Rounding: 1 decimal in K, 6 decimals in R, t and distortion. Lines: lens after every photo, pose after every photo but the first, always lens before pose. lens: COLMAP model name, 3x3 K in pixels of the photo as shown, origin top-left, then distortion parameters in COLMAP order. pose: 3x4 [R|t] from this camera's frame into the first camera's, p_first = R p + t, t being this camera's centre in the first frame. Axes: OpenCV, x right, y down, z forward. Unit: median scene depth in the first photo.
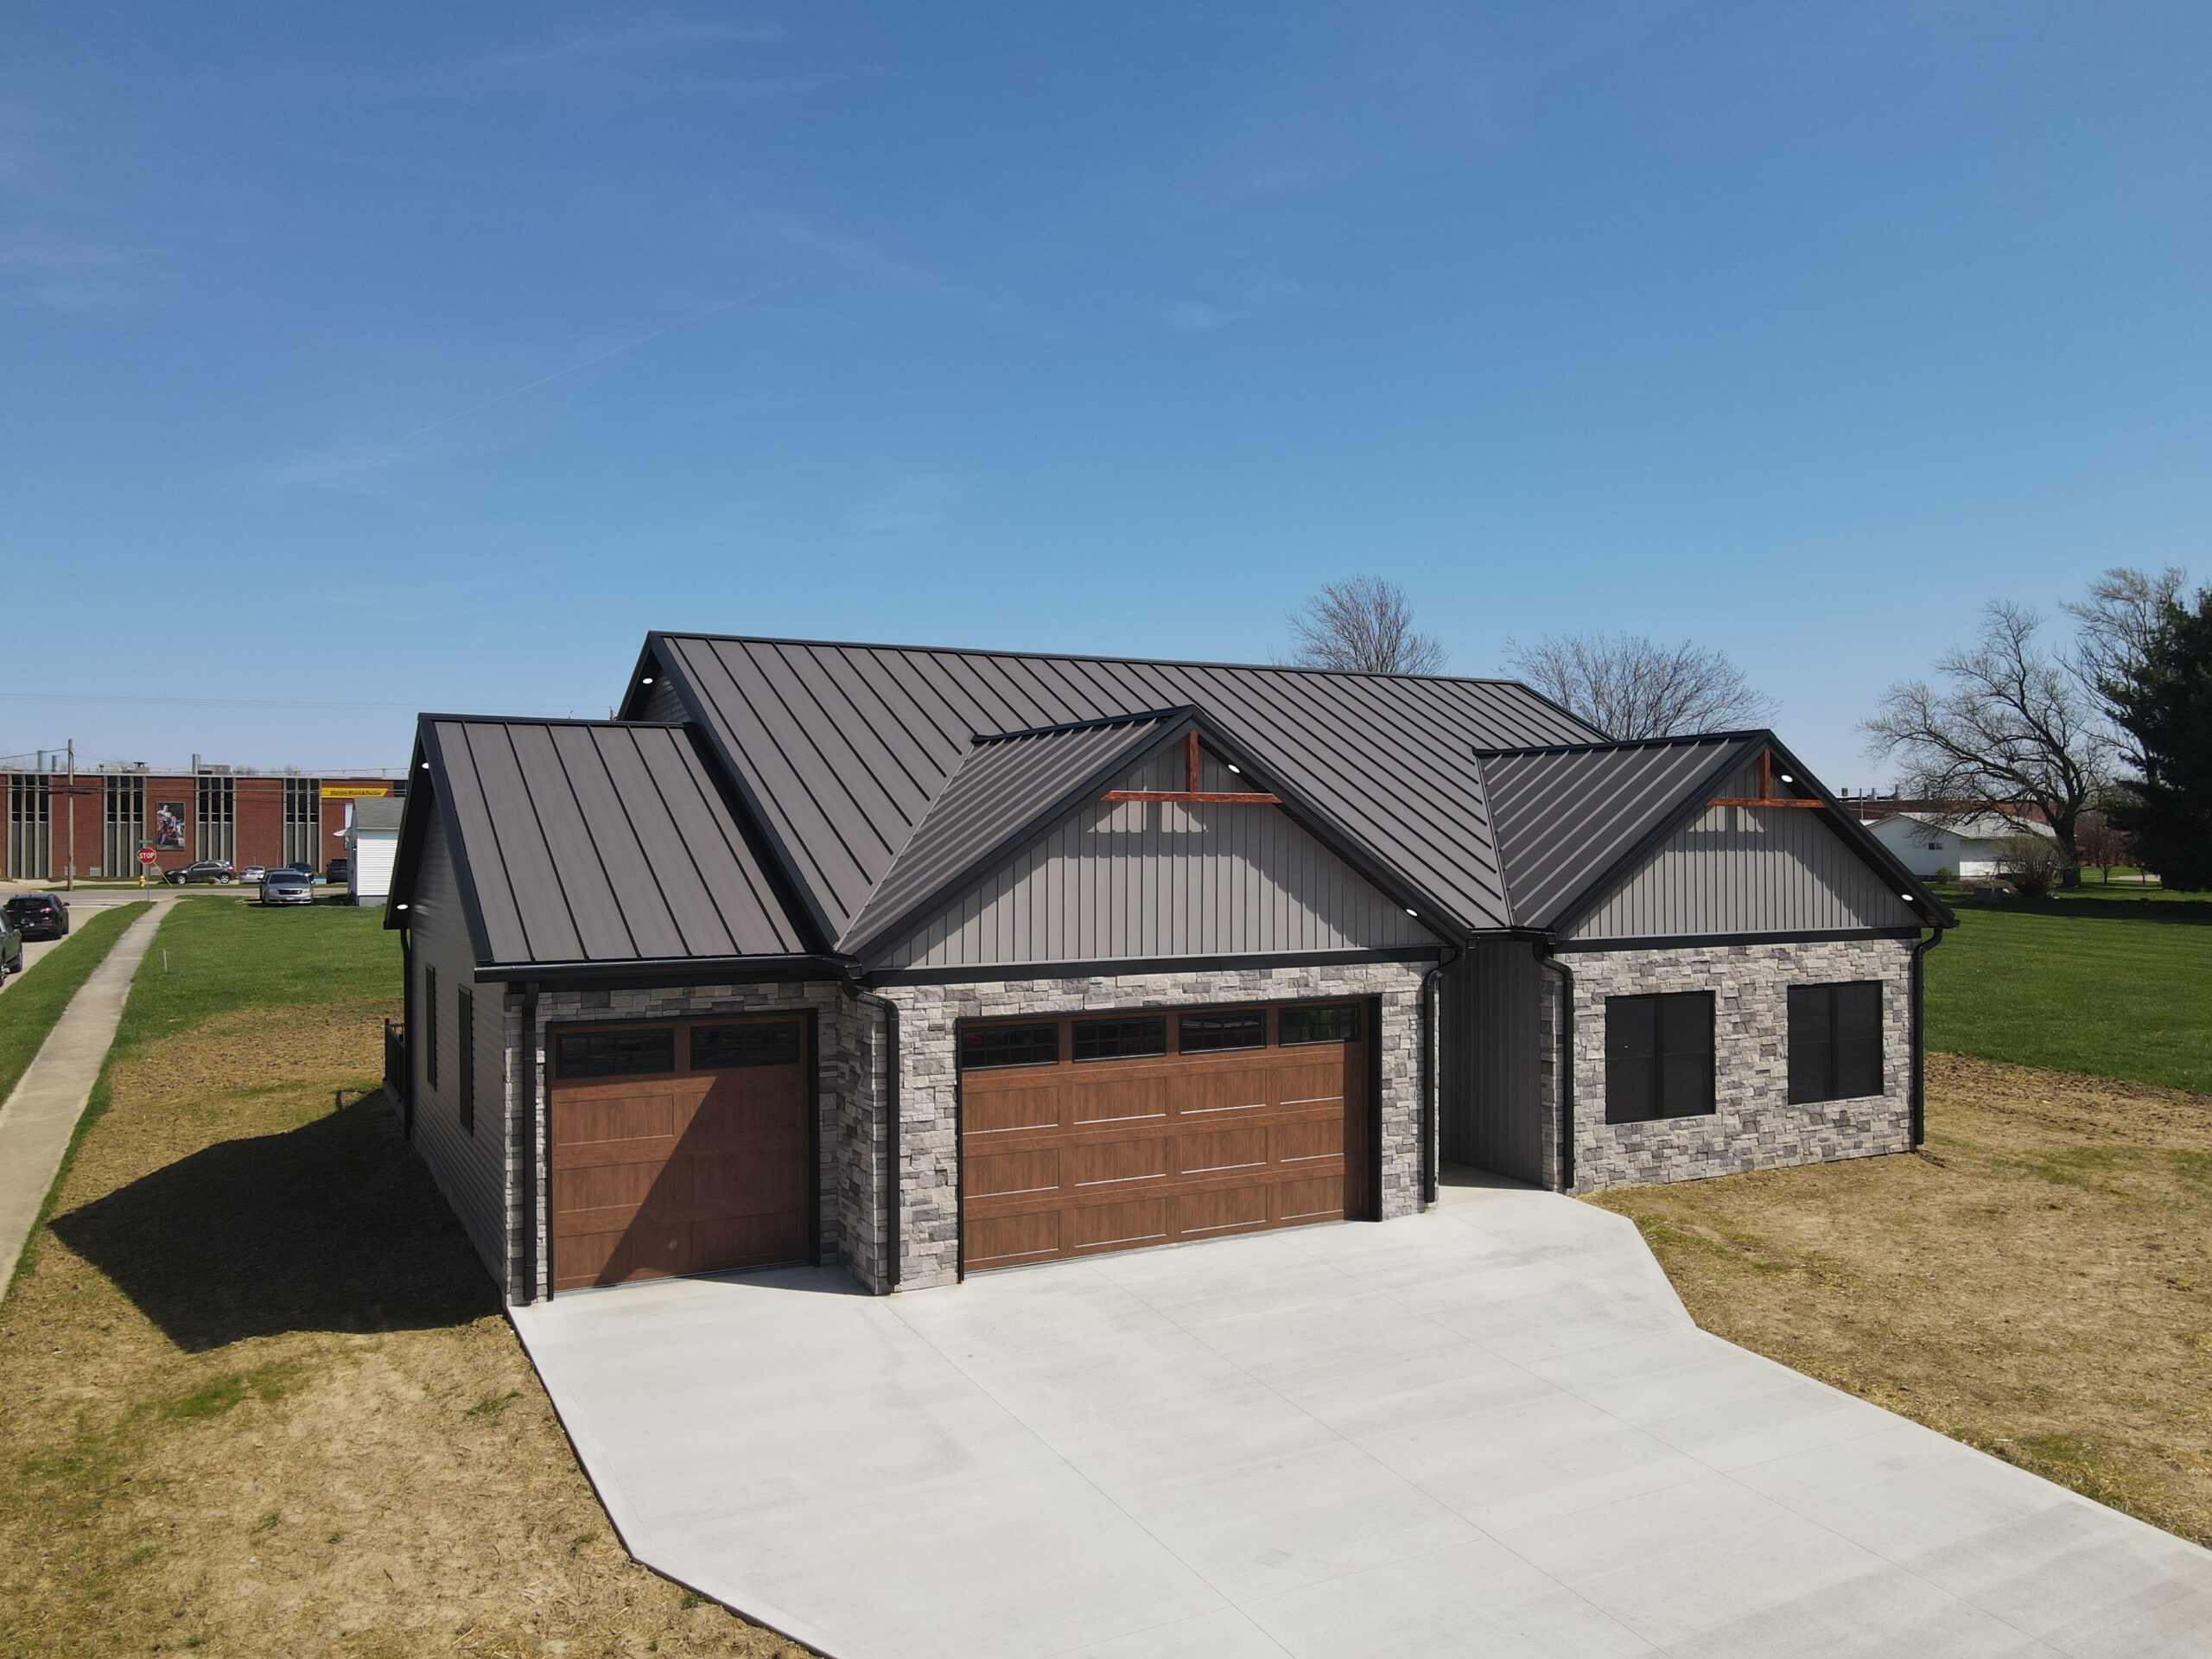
lens RADIAL K [[1640.4, 0, 1101.8], [0, 1640.4, 806.7], [0, 0, 1]] dist [-0.014627, 0.047236]
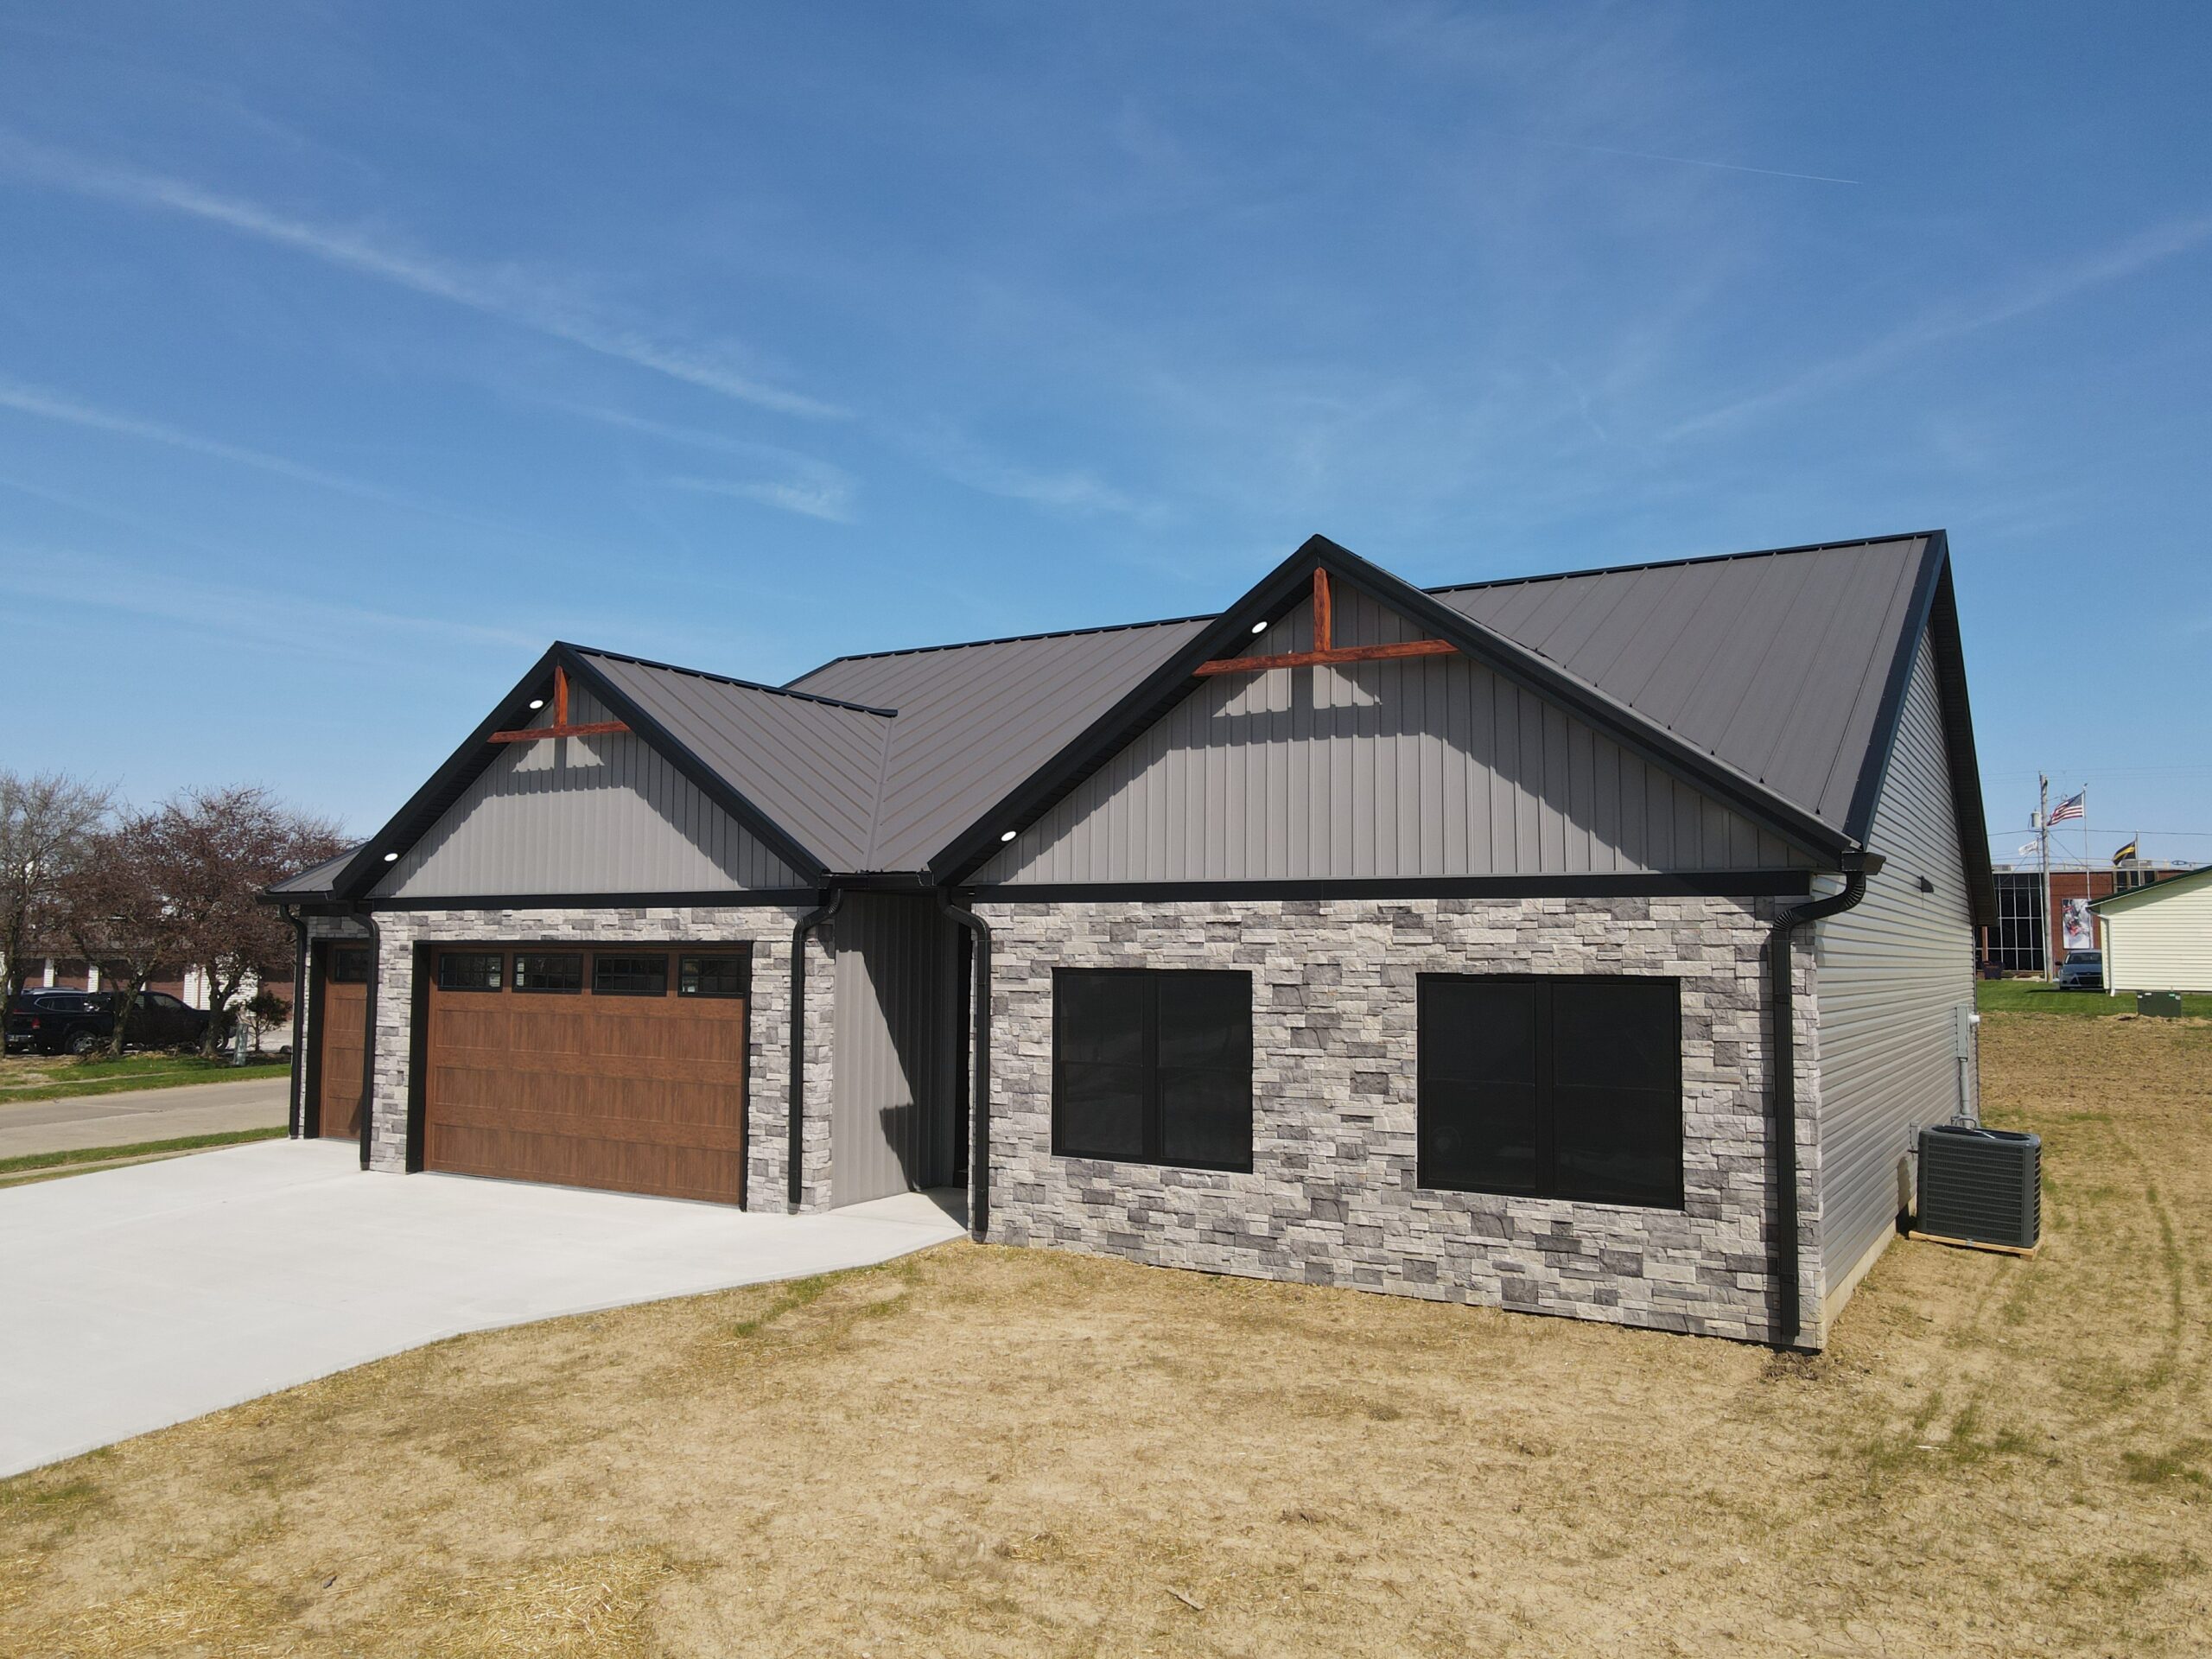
lens RADIAL K [[1640.4, 0, 1109.9], [0, 1640.4, 828.1], [0, 0, 1]] dist [-0.014627, 0.047236]
pose [[0.505045, -0.060994, -0.860935, 0.999620], [0.006112, 0.997728, -0.067100, 0.113097], [0.863071, 0.028626, 0.504270, 0.728722]]
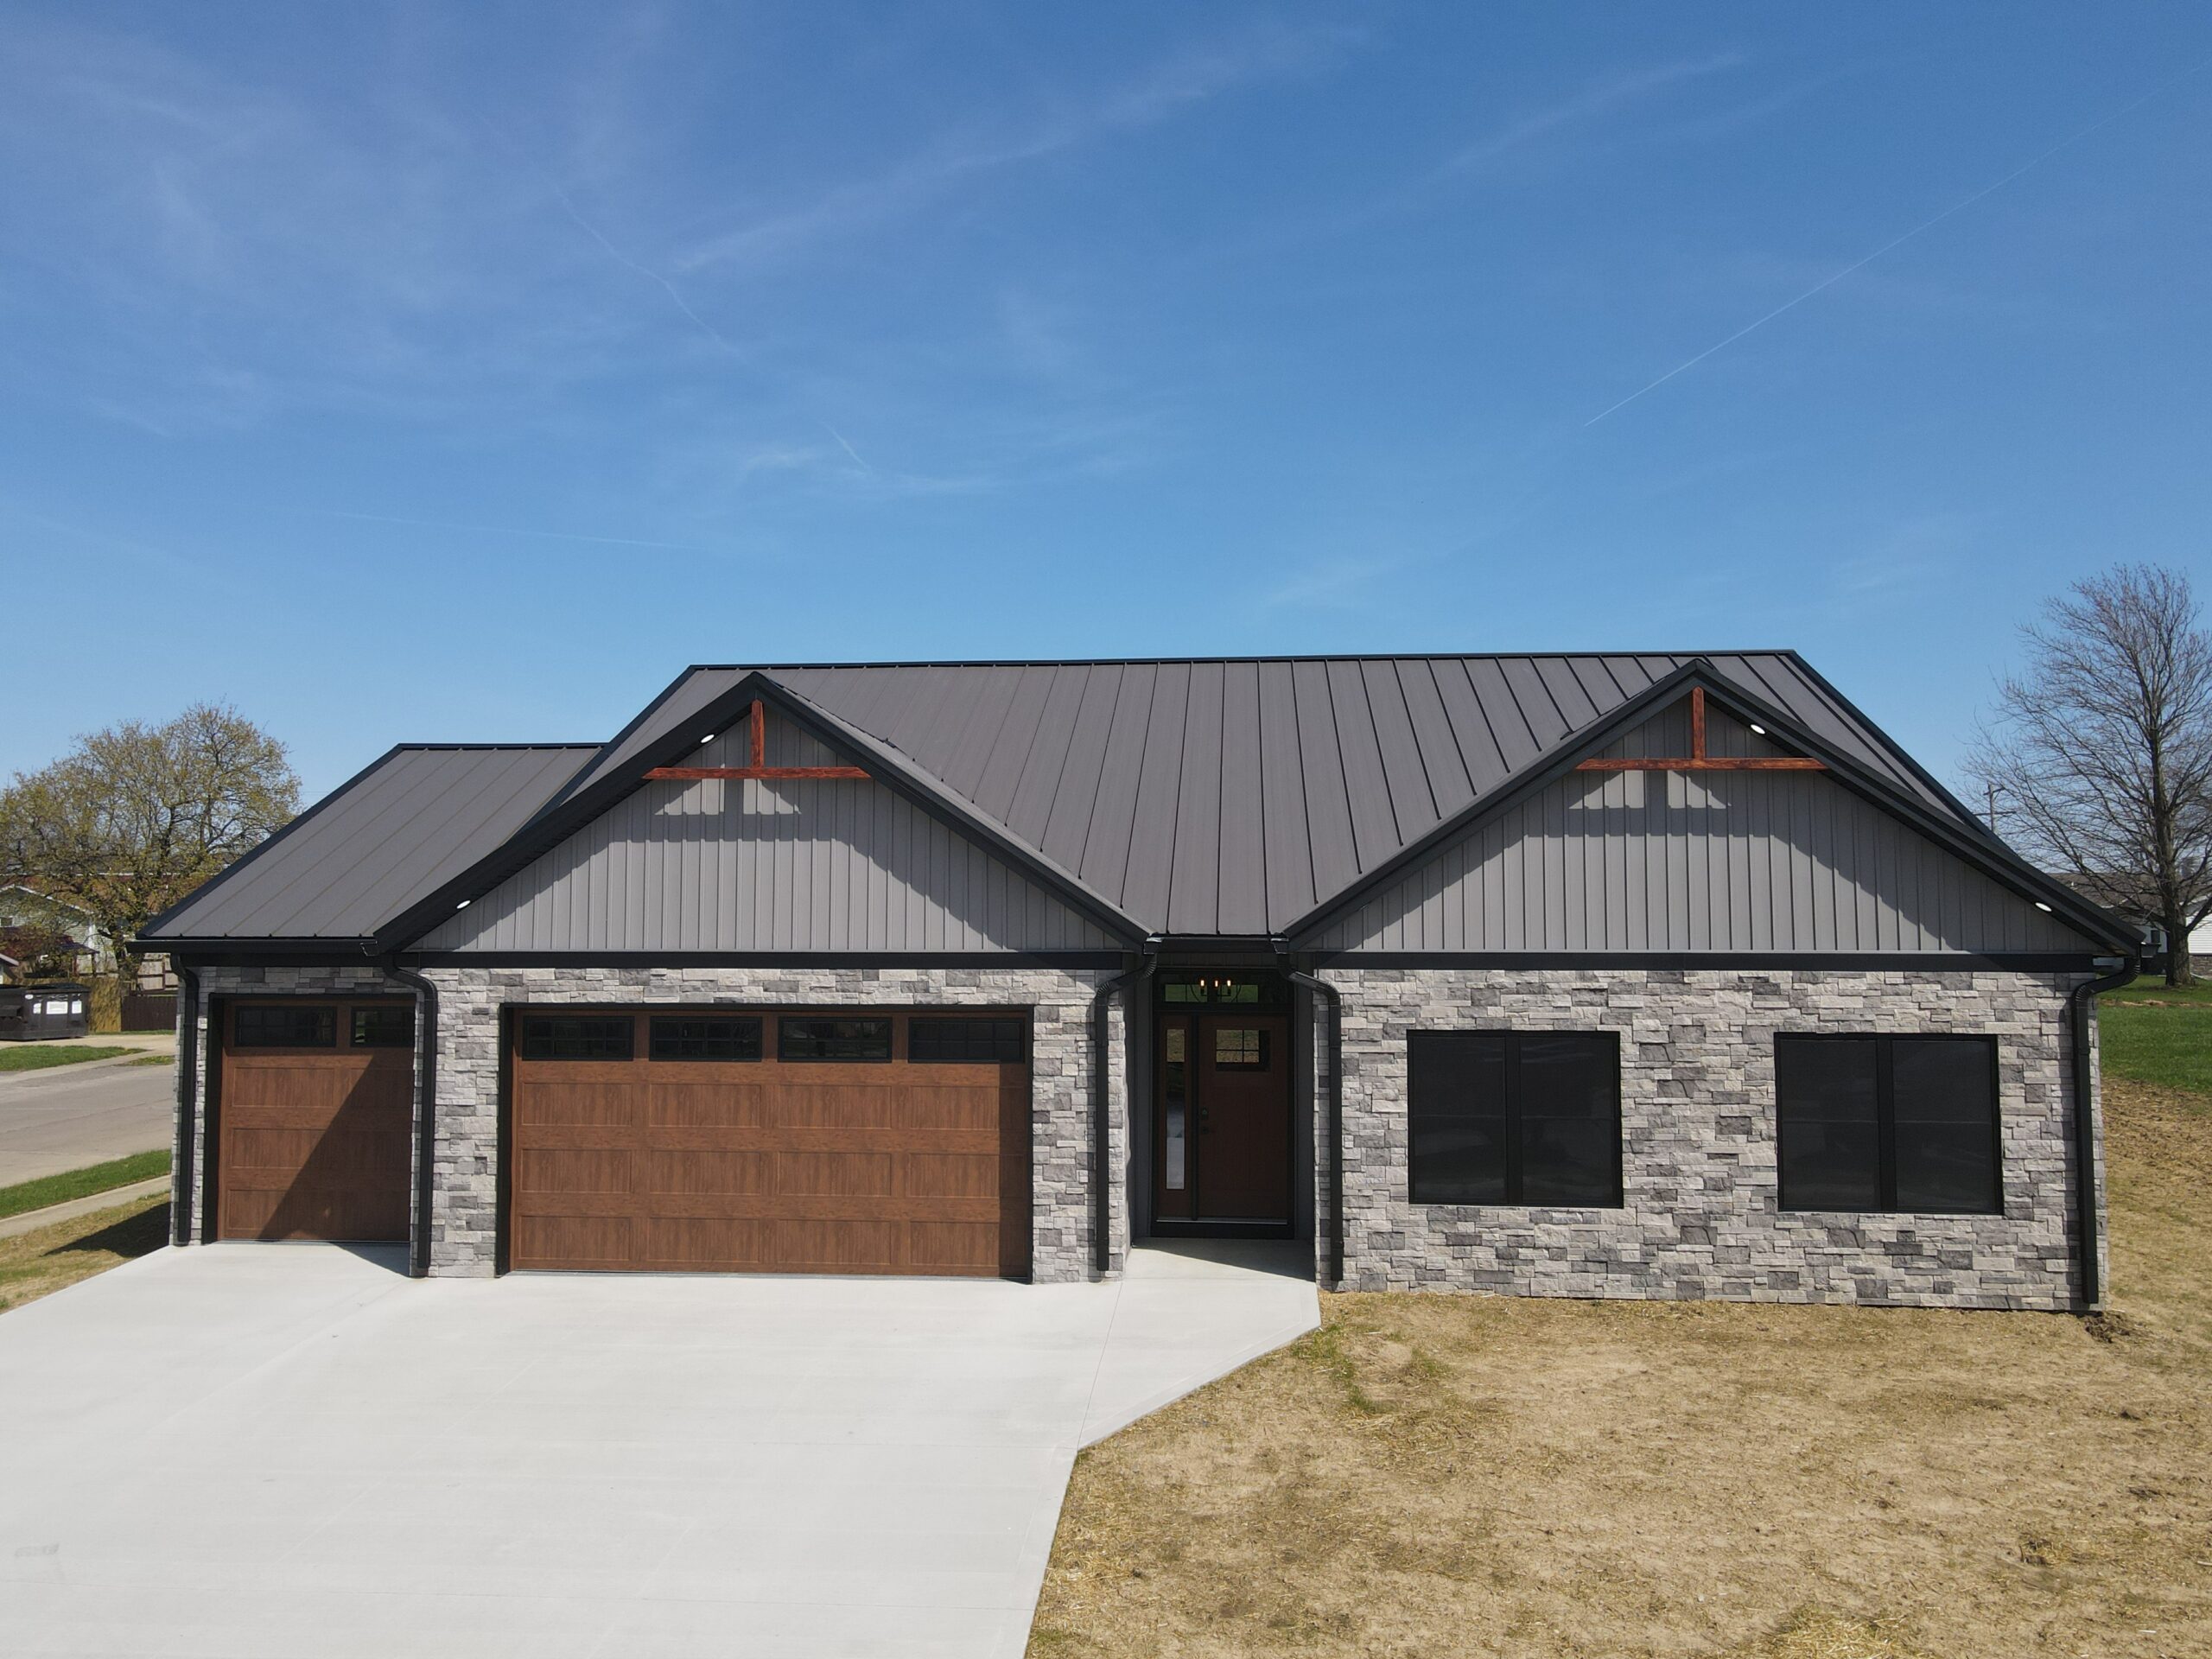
lens RADIAL K [[1640.4, 0, 1100.3], [0, 1640.4, 816.0], [0, 0, 1]] dist [-0.014627, 0.047236]
pose [[0.837914, -0.036211, -0.544600, 0.652417], [0.007974, 0.998502, -0.054122, 0.063251], [0.545745, 0.041007, 0.836948, 0.321269]]
